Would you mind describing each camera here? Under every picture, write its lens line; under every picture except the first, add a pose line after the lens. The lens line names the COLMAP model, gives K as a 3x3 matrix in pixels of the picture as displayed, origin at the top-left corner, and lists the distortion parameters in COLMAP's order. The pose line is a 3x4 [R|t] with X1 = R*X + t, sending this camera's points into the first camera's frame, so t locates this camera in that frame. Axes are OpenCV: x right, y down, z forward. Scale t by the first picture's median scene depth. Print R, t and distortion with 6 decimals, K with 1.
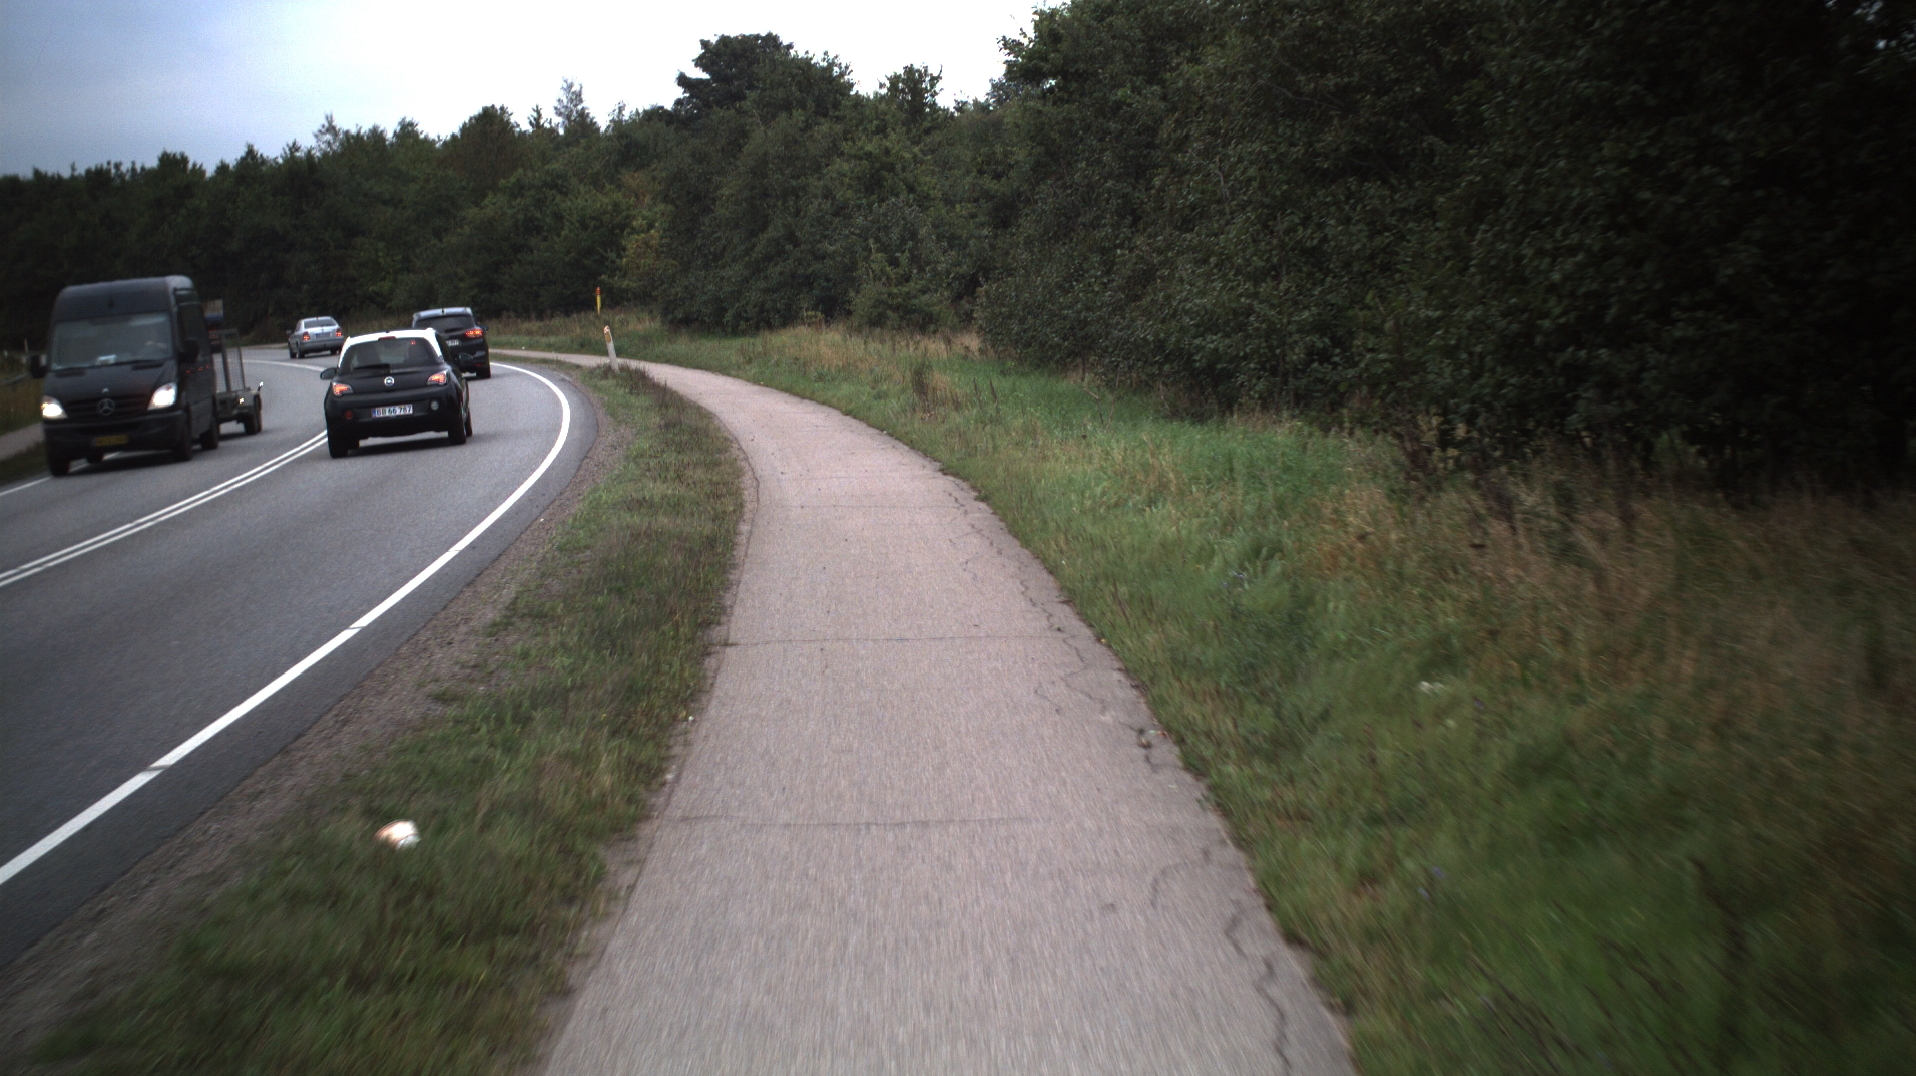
lens RADIAL K [[3726.7, 0, 958.0], [0, 3726.7, 538.0], [0, 0, 1]] dist [-0.286227, 0.163529]
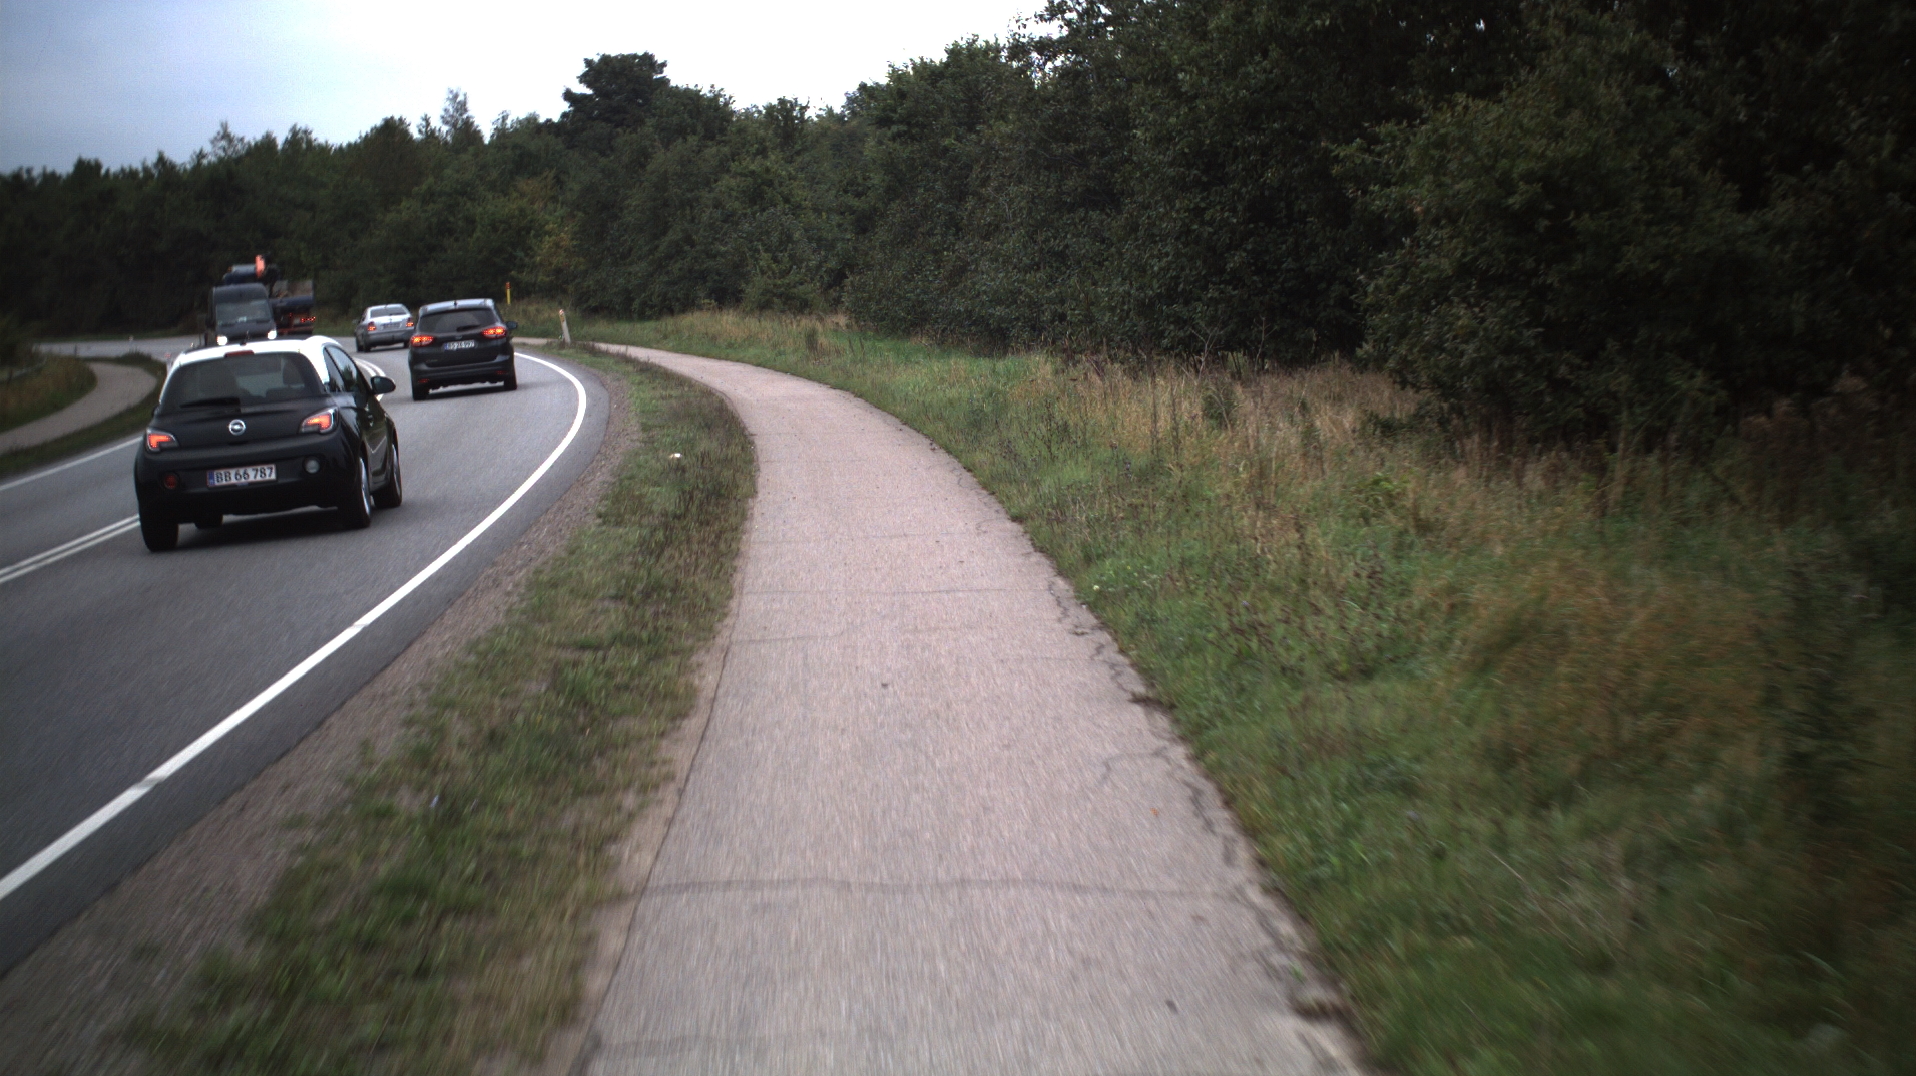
lens RADIAL K [[3726.7, 0, 958.0], [0, 3726.7, 538.0], [0, 0, 1]] dist [-0.286227, 0.163529]
pose [[0.999197, -0.005073, 0.039749, -0.007294], [0.005024, 0.999986, 0.001350, 0.023372], [-0.039756, -0.001149, 0.999209, -0.326914]]
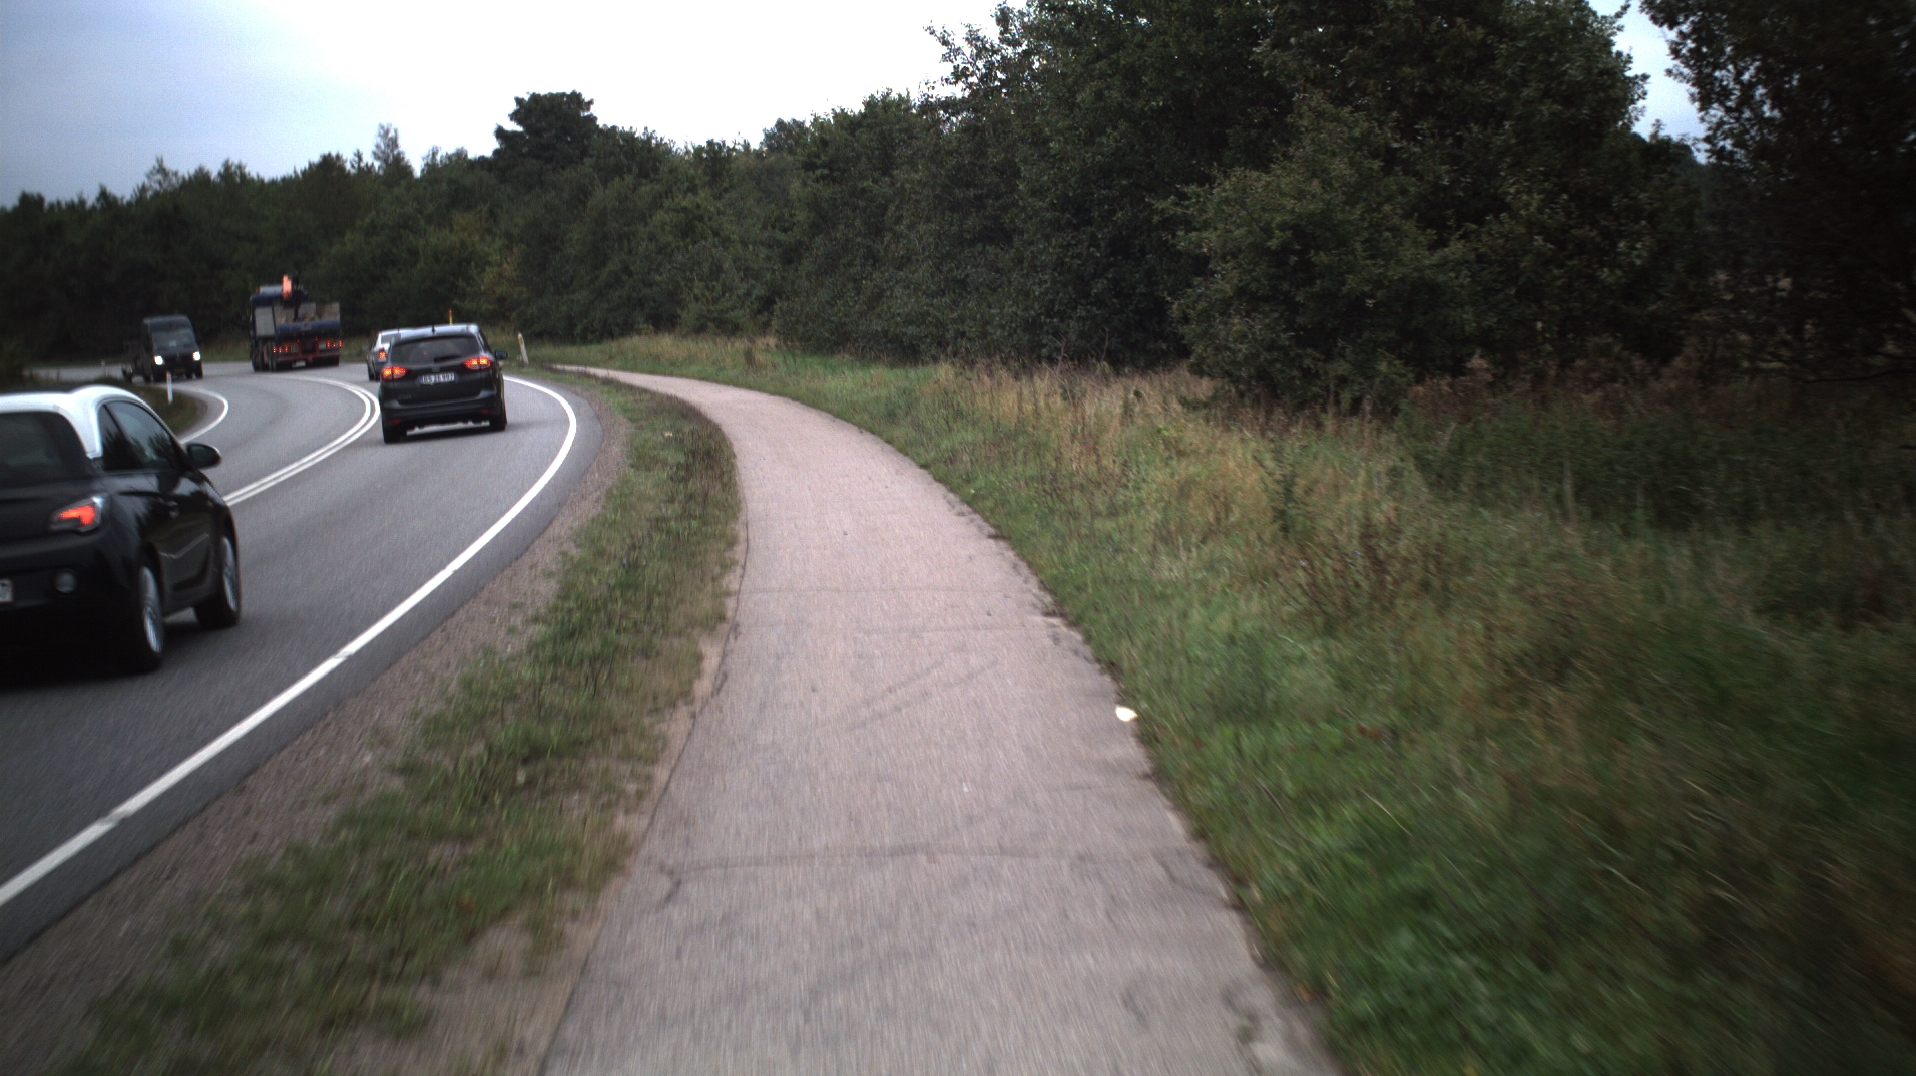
lens RADIAL K [[3726.7, 0, 958.0], [0, 3726.7, 538.0], [0, 0, 1]] dist [-0.286227, 0.163529]
pose [[0.997958, -0.009143, 0.063212, -0.015668], [0.009543, 0.999936, -0.006032, 0.035644], [-0.063153, 0.006623, 0.997982, -0.490299]]
